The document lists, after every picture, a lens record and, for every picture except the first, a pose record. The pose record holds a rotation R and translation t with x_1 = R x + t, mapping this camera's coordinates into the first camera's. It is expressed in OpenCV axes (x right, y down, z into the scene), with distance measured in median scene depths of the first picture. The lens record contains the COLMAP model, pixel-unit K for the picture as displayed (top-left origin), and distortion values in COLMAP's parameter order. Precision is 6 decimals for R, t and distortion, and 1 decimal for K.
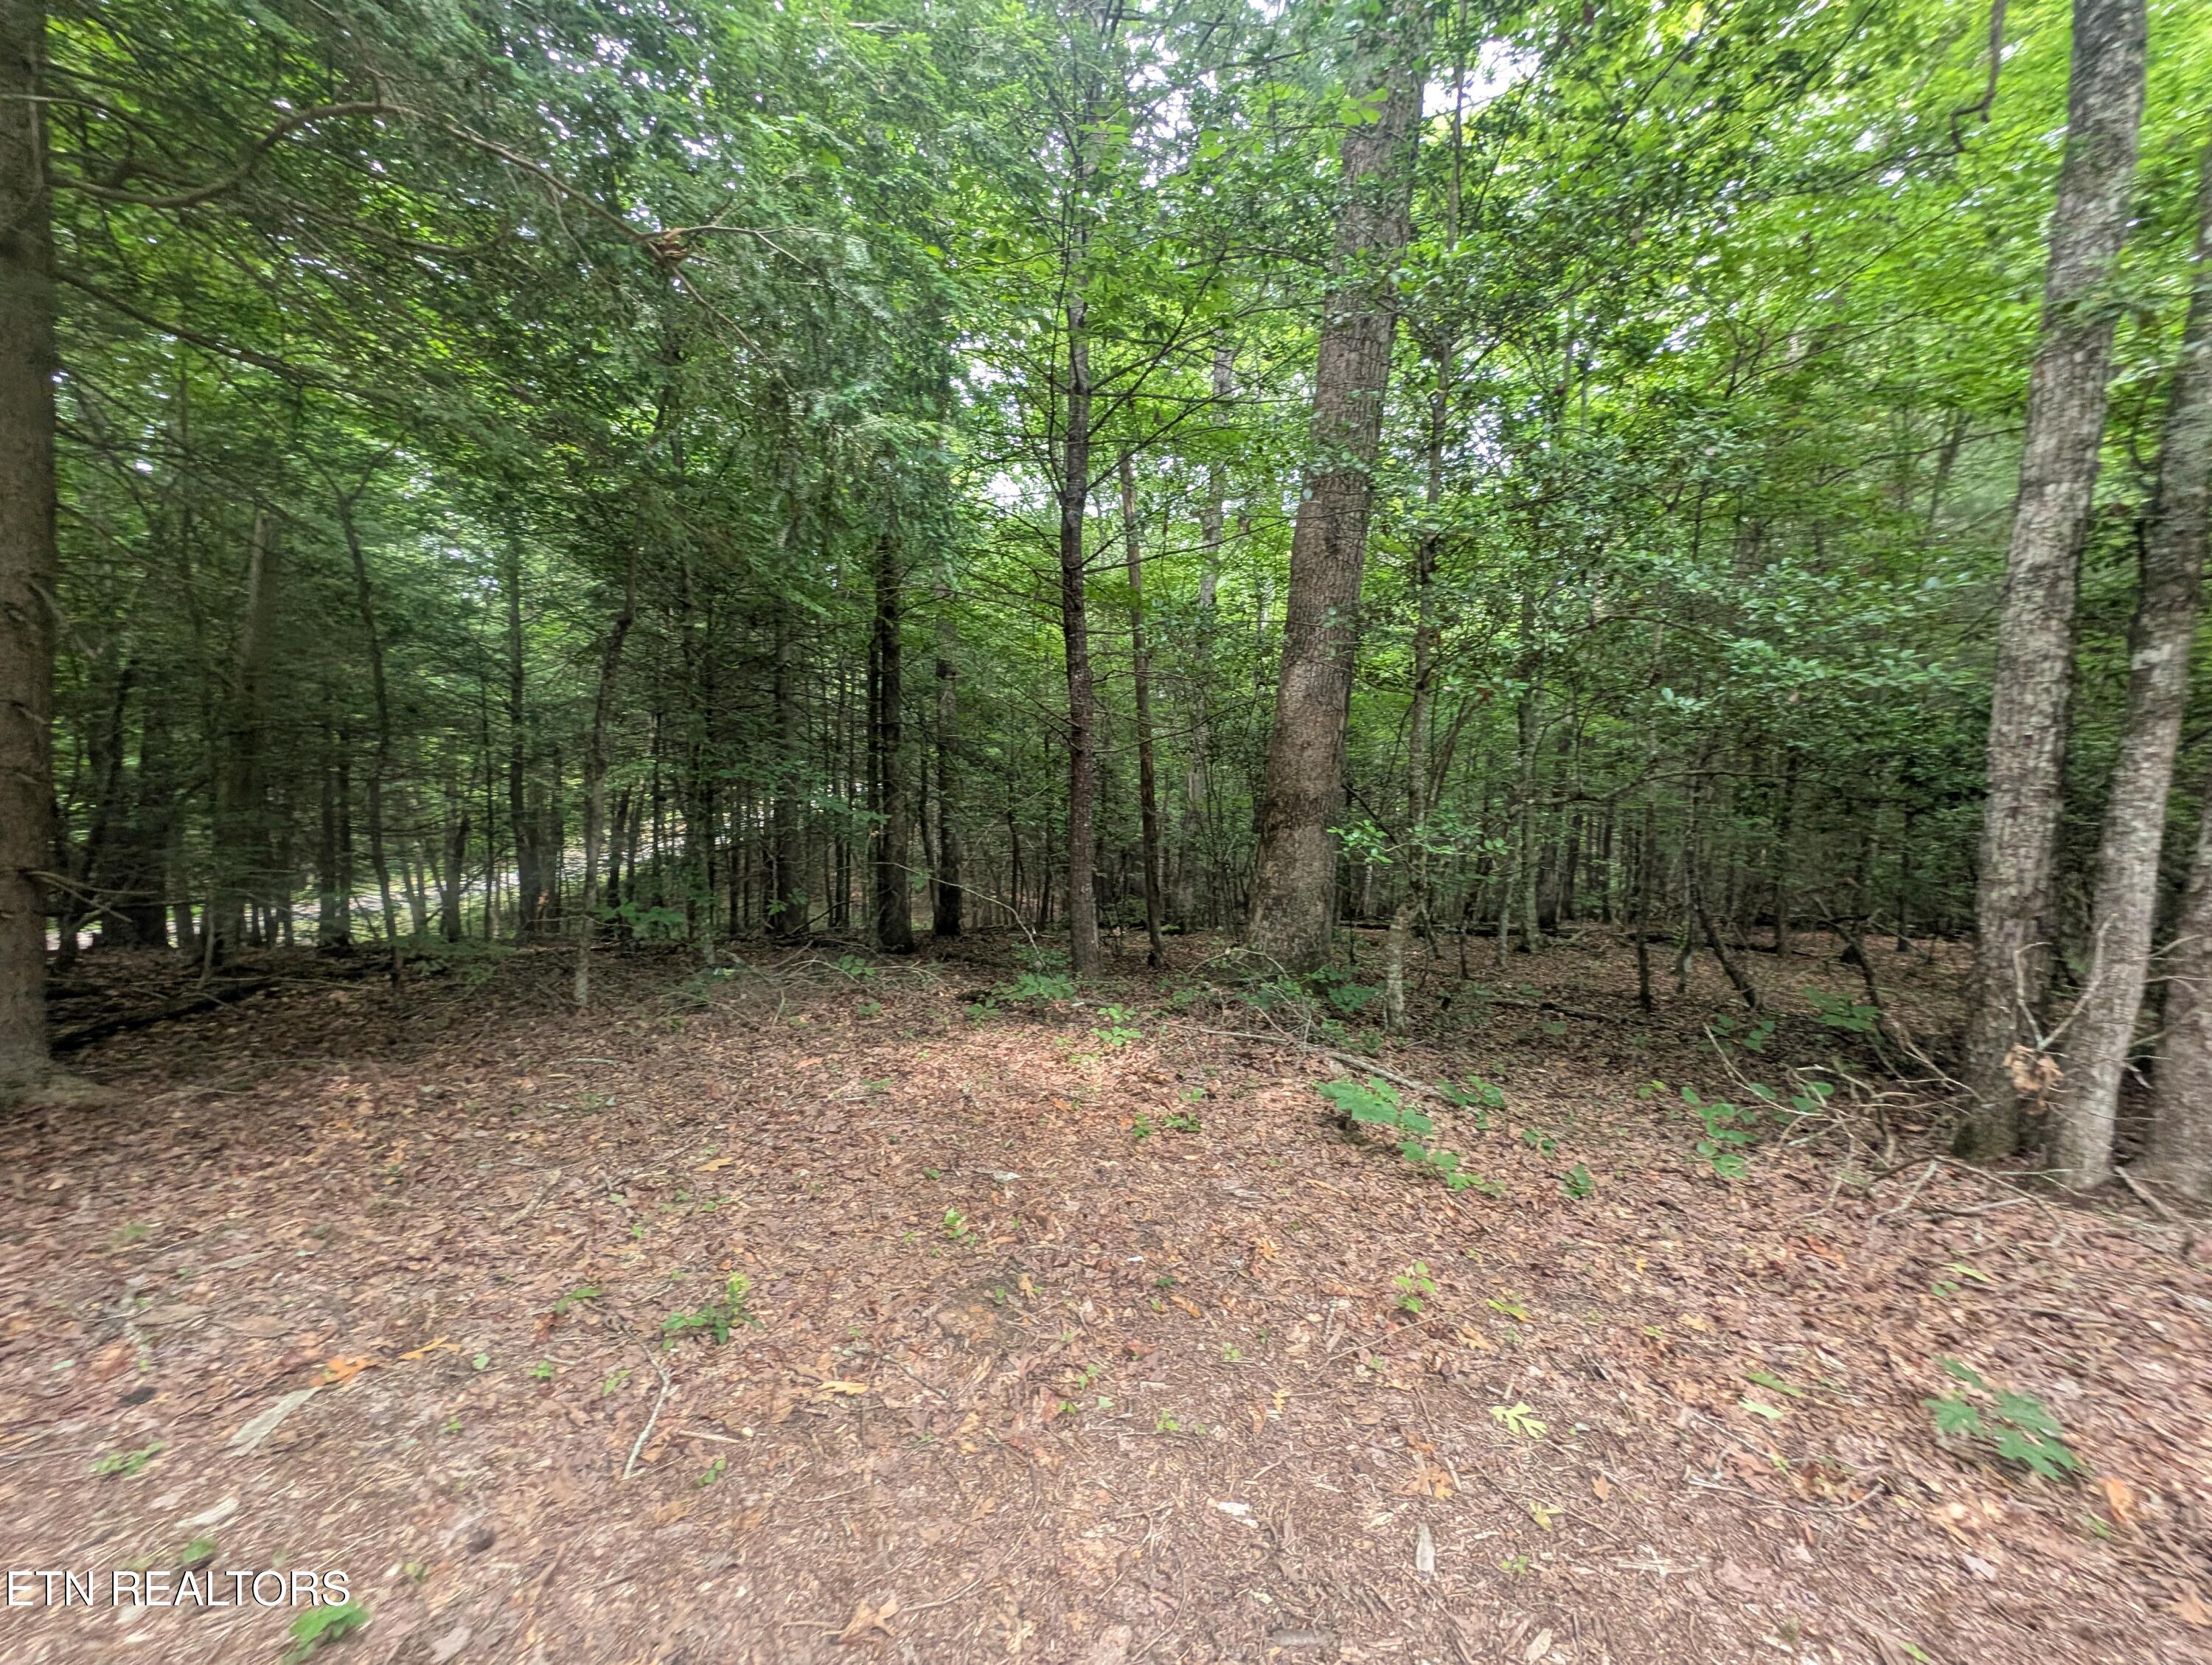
lens RADIAL K [[831.1, 0, 1096.1], [0, 831.1, 841.6], [0, 0, 1]] dist [0.003471, -0.002322]
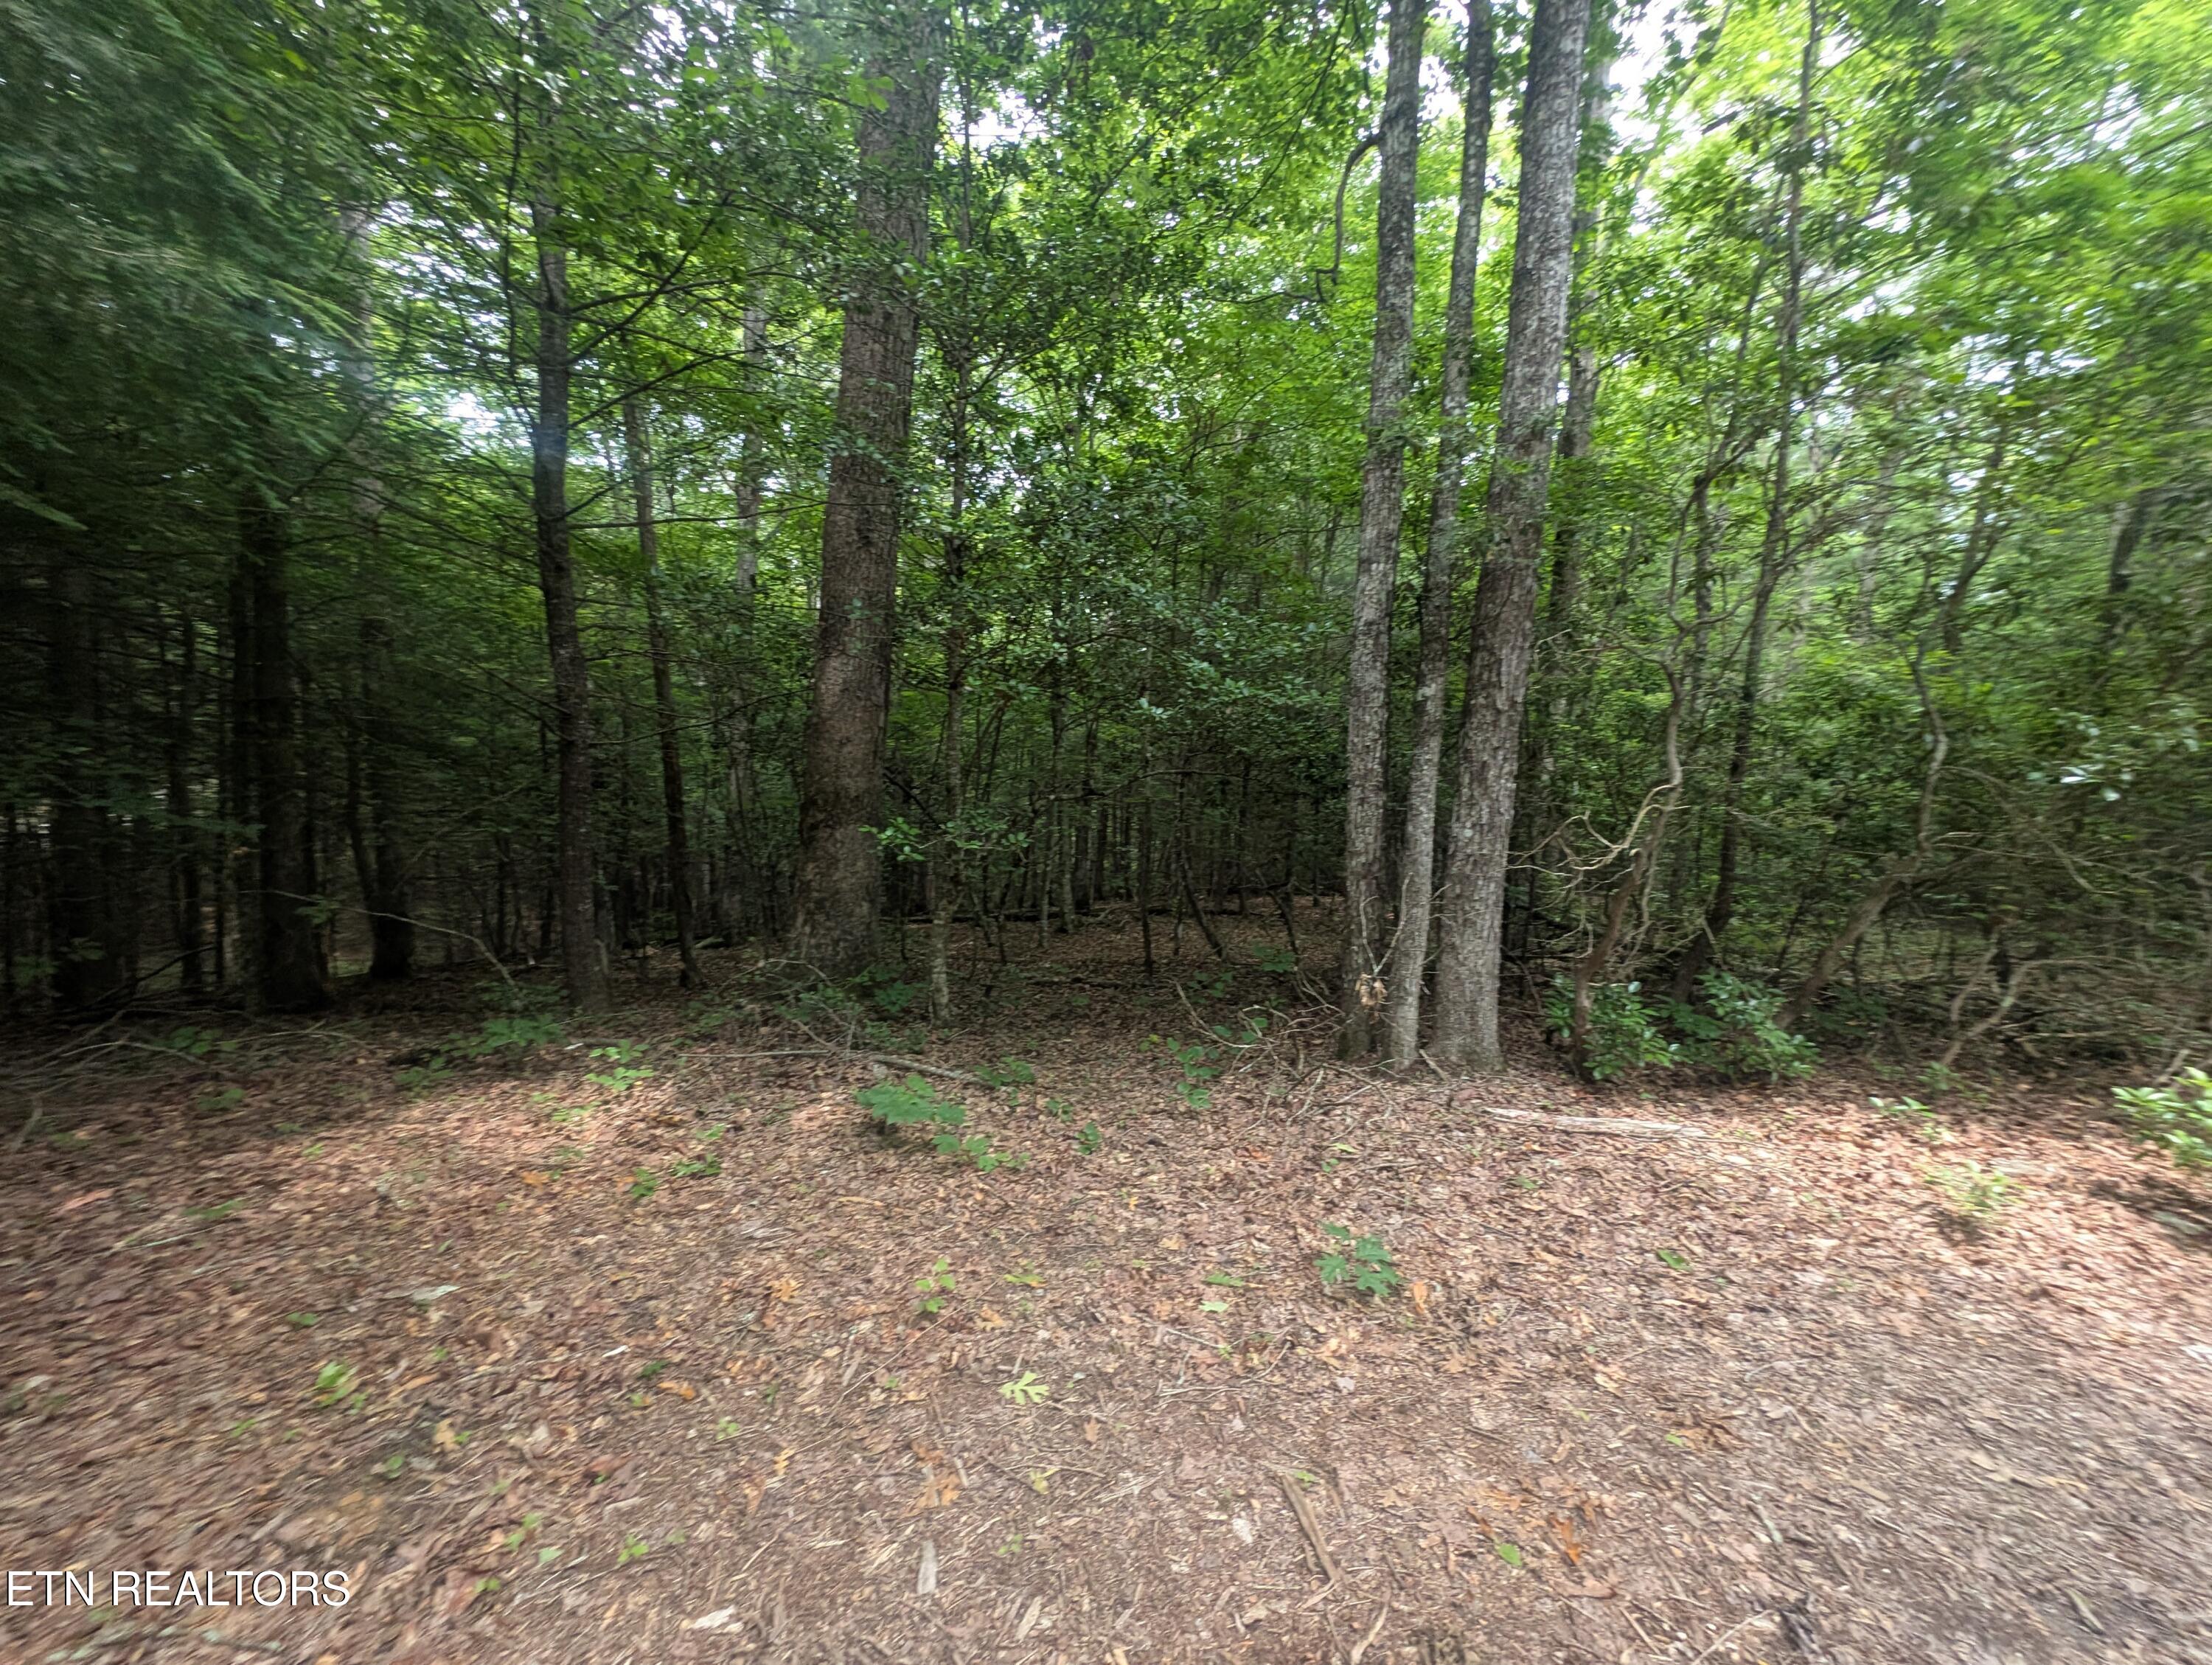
lens RADIAL K [[831.1, 0, 1099.5], [0, 831.1, 845.3], [0, 0, 1]] dist [0.003471, -0.002322]
pose [[0.870927, -0.038822, 0.489876, 0.059672], [0.035058, 0.999243, 0.016861, -0.001719], [-0.490160, 0.002490, 0.871629, 0.024166]]
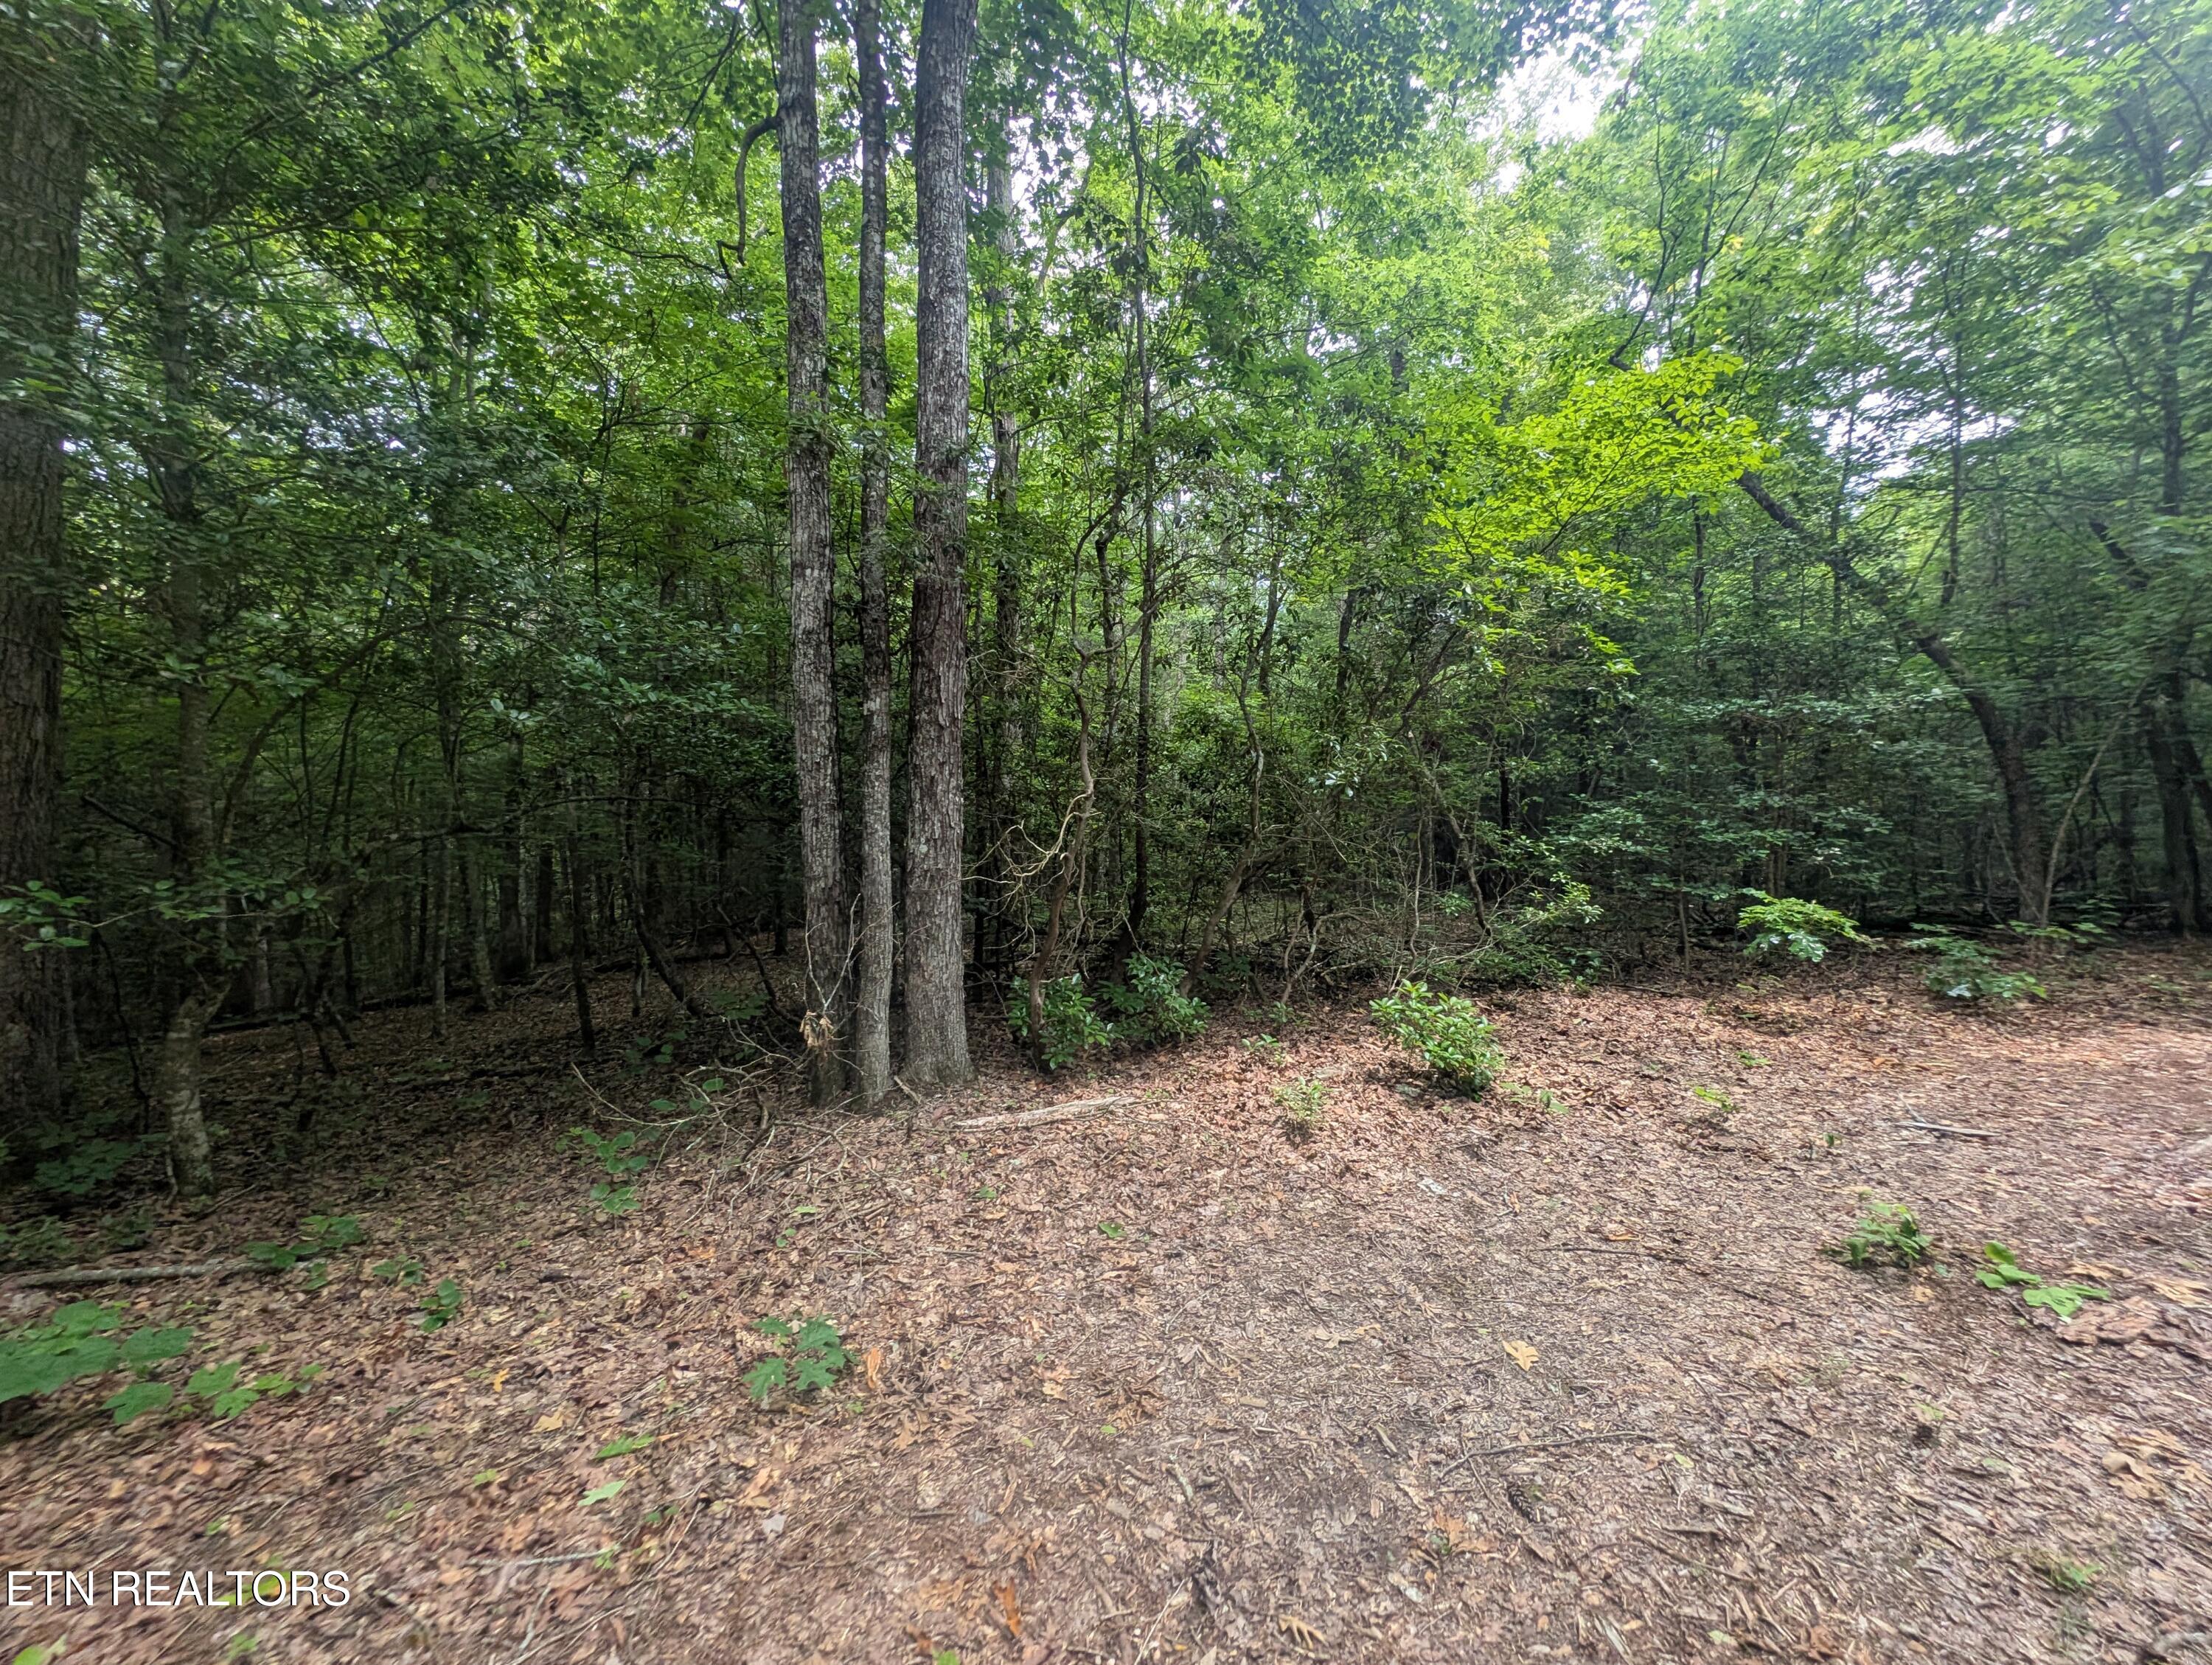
lens RADIAL K [[831.1, 0, 1097.9], [0, 831.1, 841.7], [0, 0, 1]] dist [0.003471, -0.002322]
pose [[0.457442, -0.061802, 0.887089, 0.177603], [0.099799, 0.994848, 0.017847, 0.014655], [-0.883622, 0.080367, 0.461253, 0.037311]]
